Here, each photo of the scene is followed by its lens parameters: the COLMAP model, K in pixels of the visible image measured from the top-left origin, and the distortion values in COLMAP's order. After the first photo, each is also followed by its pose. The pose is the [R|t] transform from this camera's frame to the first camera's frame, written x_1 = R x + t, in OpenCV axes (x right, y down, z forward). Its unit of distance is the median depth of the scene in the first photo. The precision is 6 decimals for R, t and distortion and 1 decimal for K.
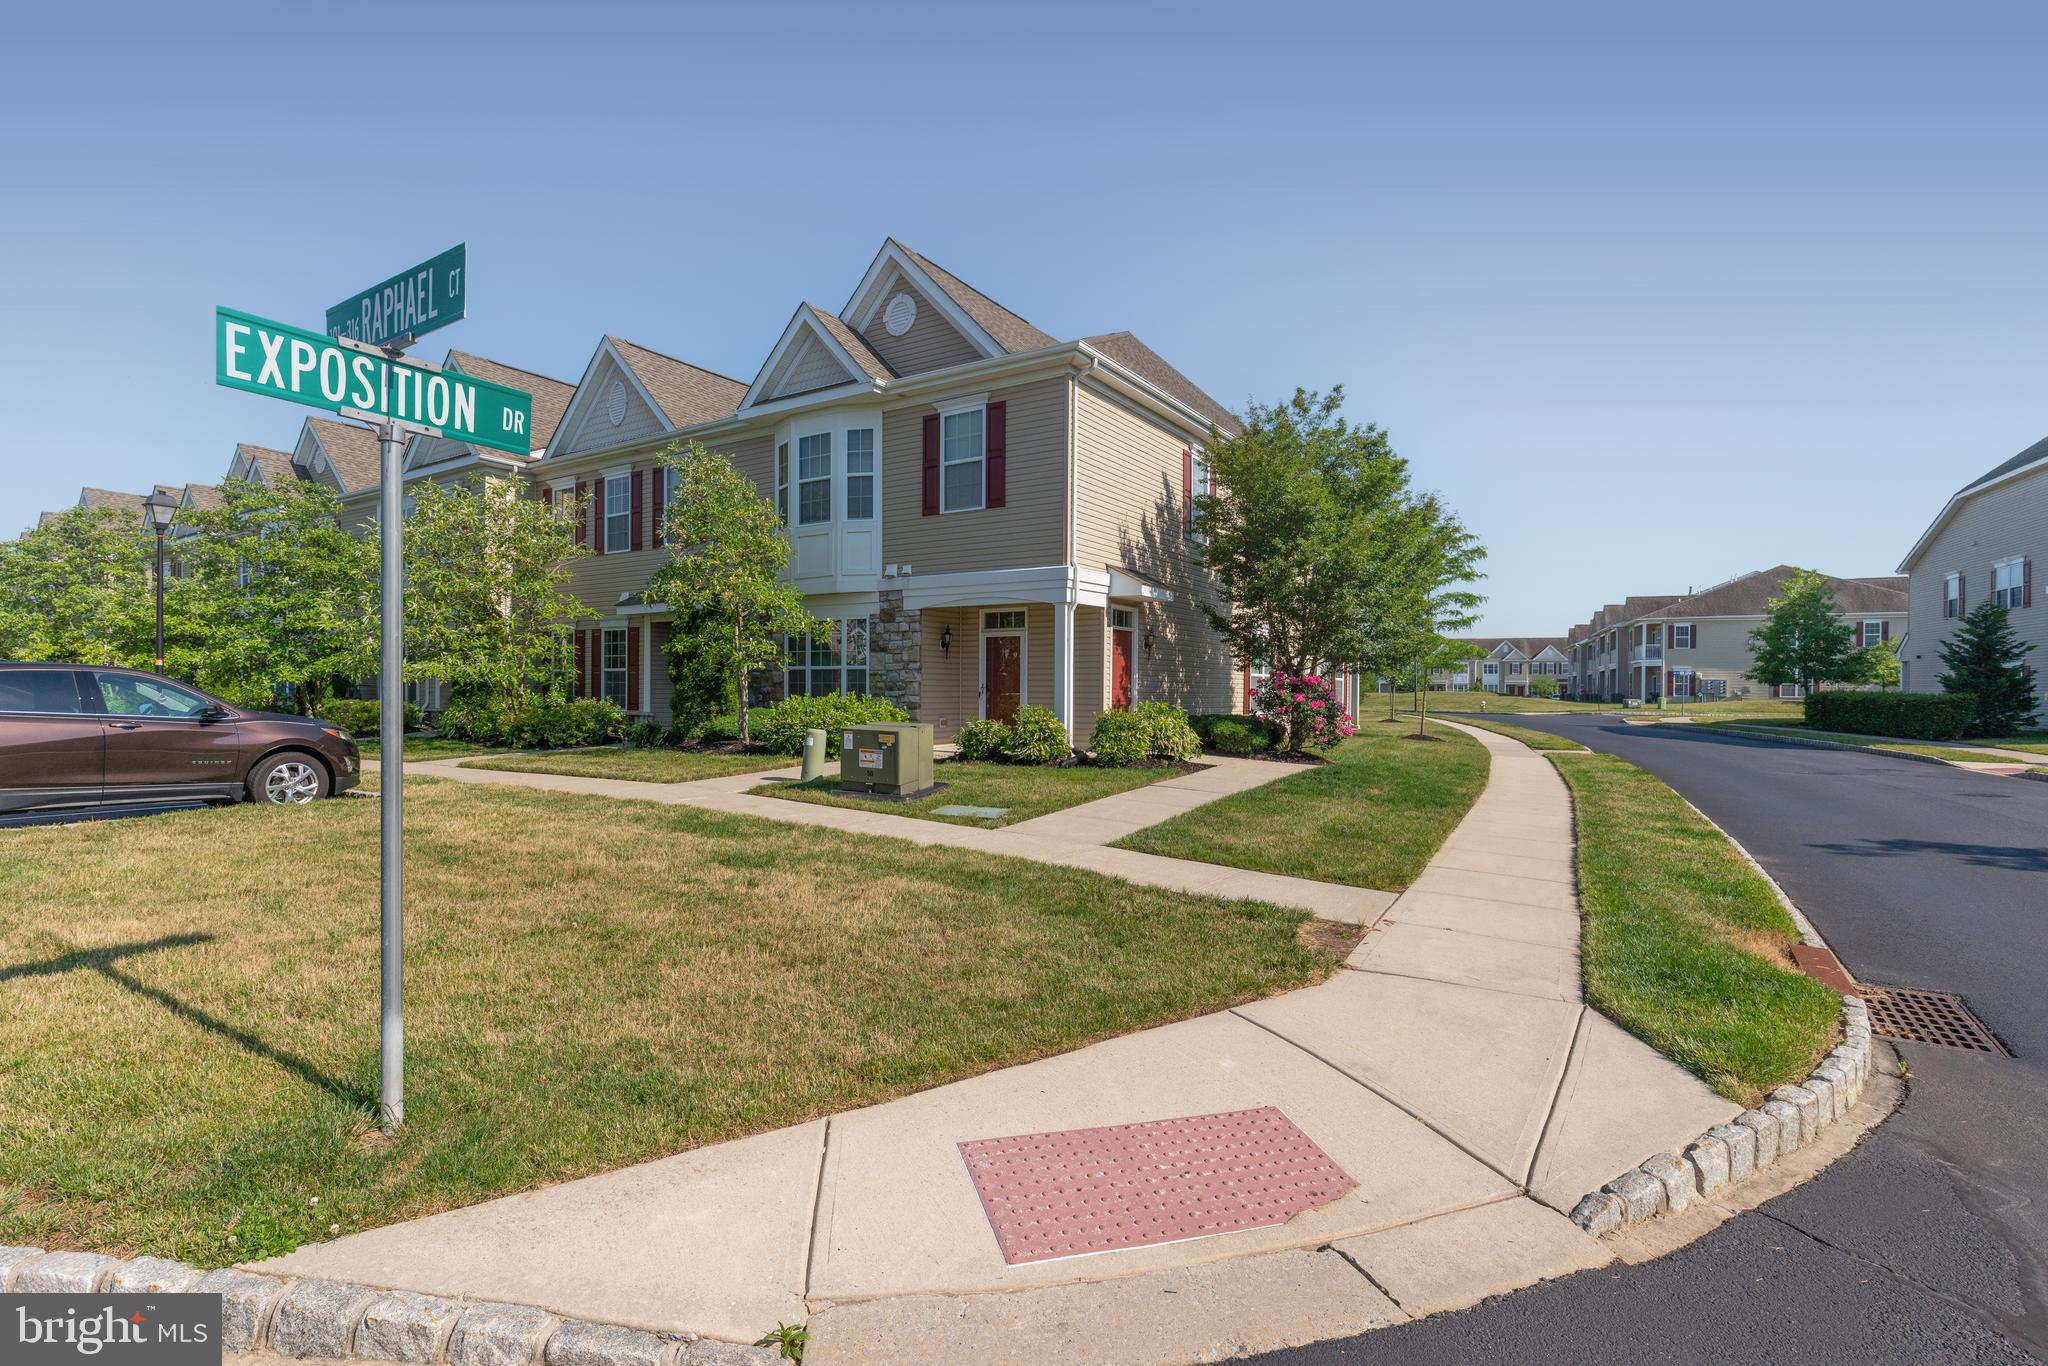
lens RADIAL K [[974.0, 0, 1022.9], [0, 974.0, 675.6], [0, 0, 1]] dist [0.001670, 0.000232]
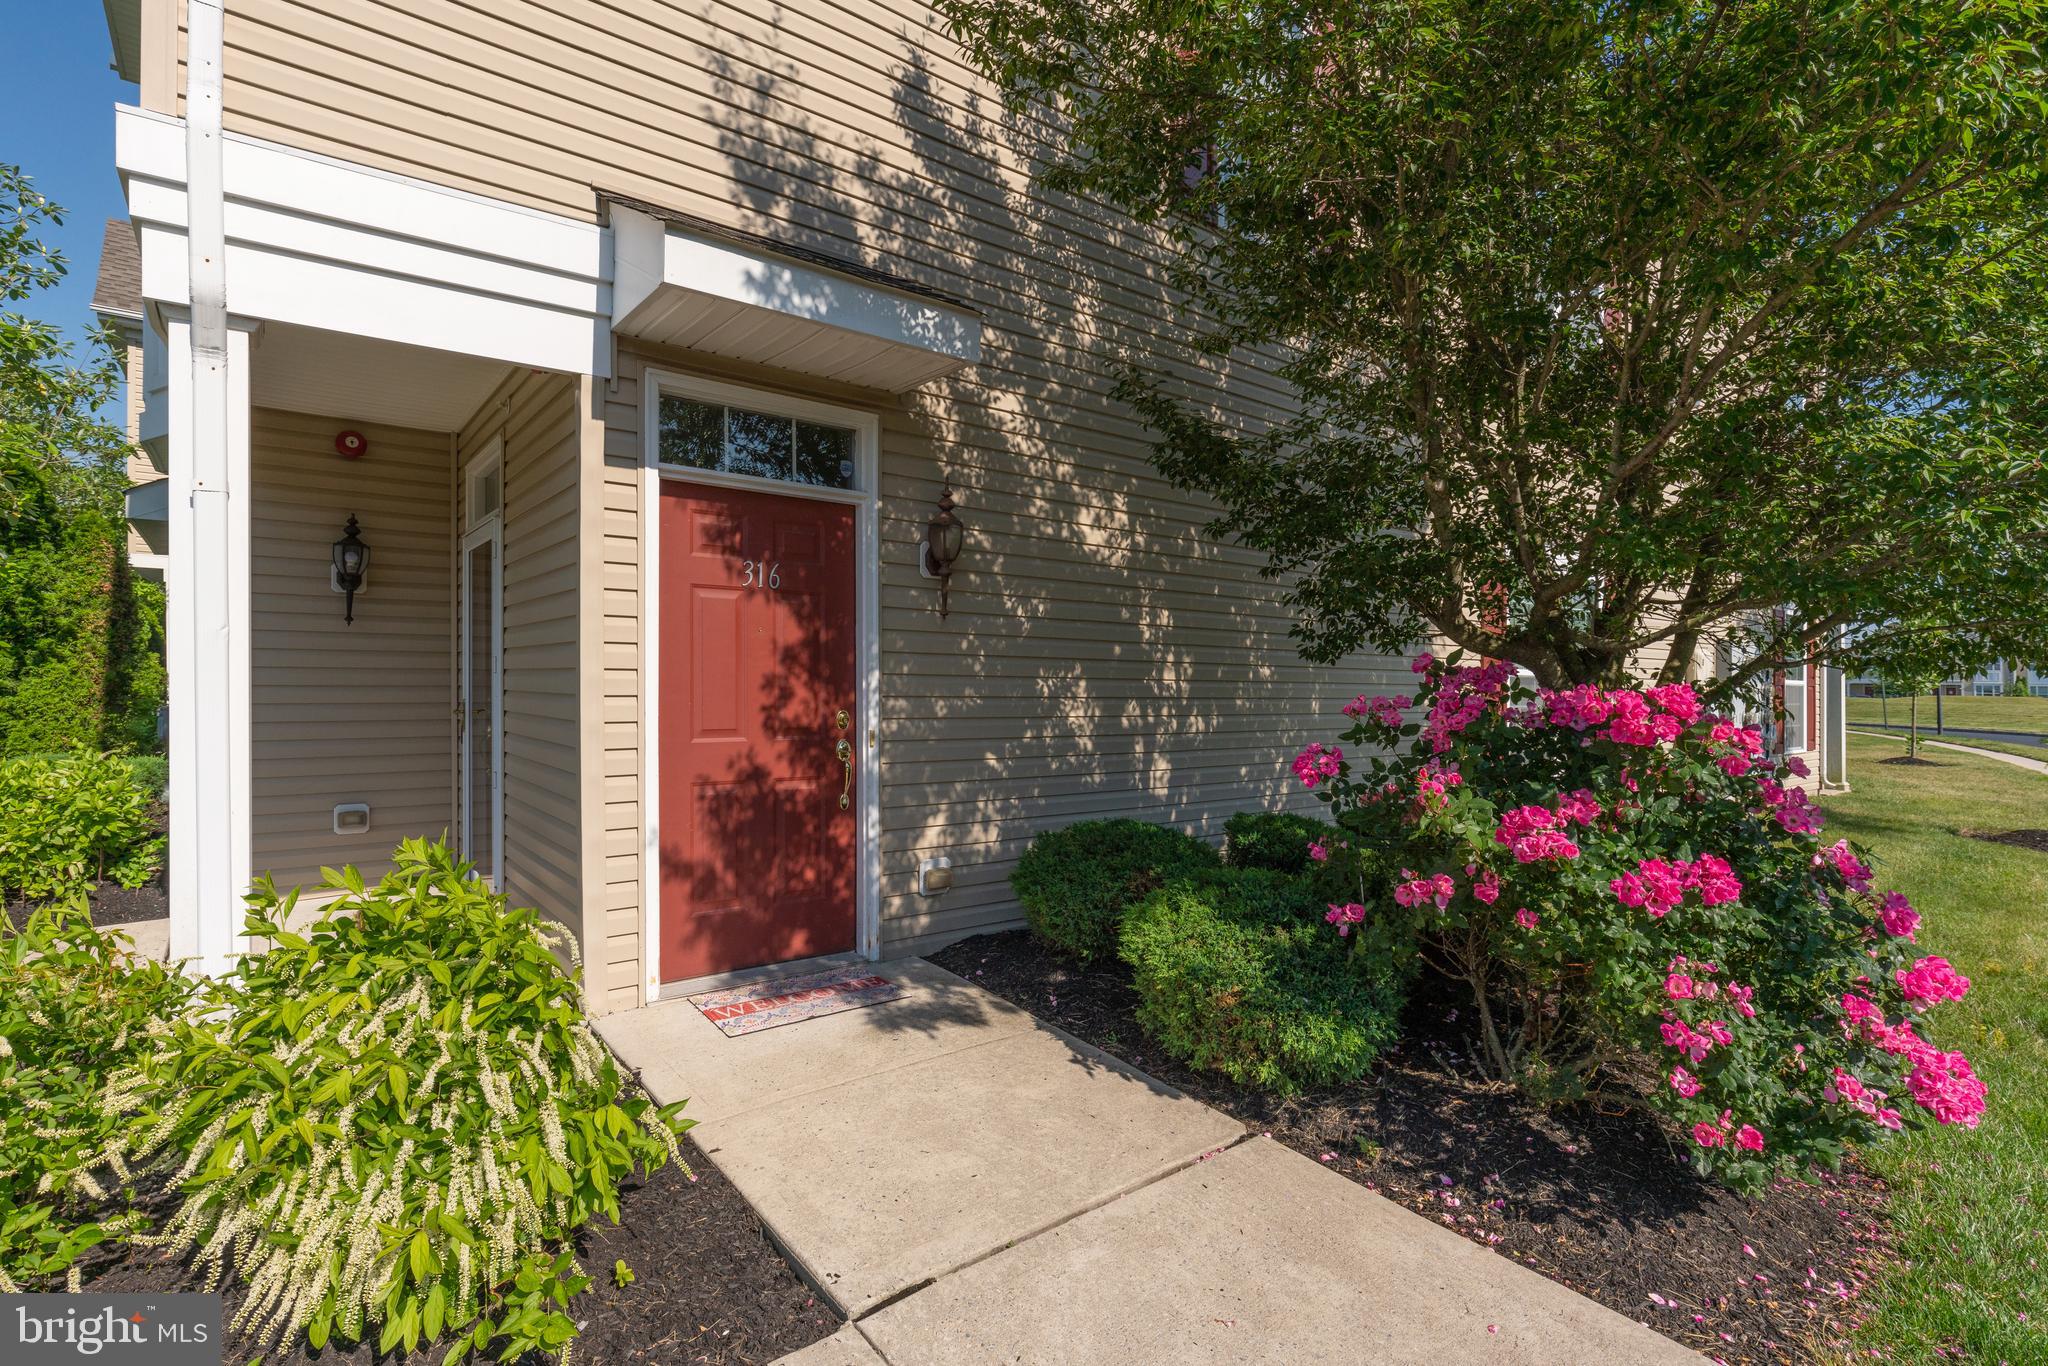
lens RADIAL K [[1008.3, 0, 1026.8], [0, 1008.3, 650.9], [0, 0, 1]] dist [0.001402, 0.000142]
pose [[0.950067, -0.014722, -0.311698, 0.240176], [0.006608, 0.999612, -0.027069, 0.000096], [0.311975, 0.023658, 0.949796, 0.774613]]
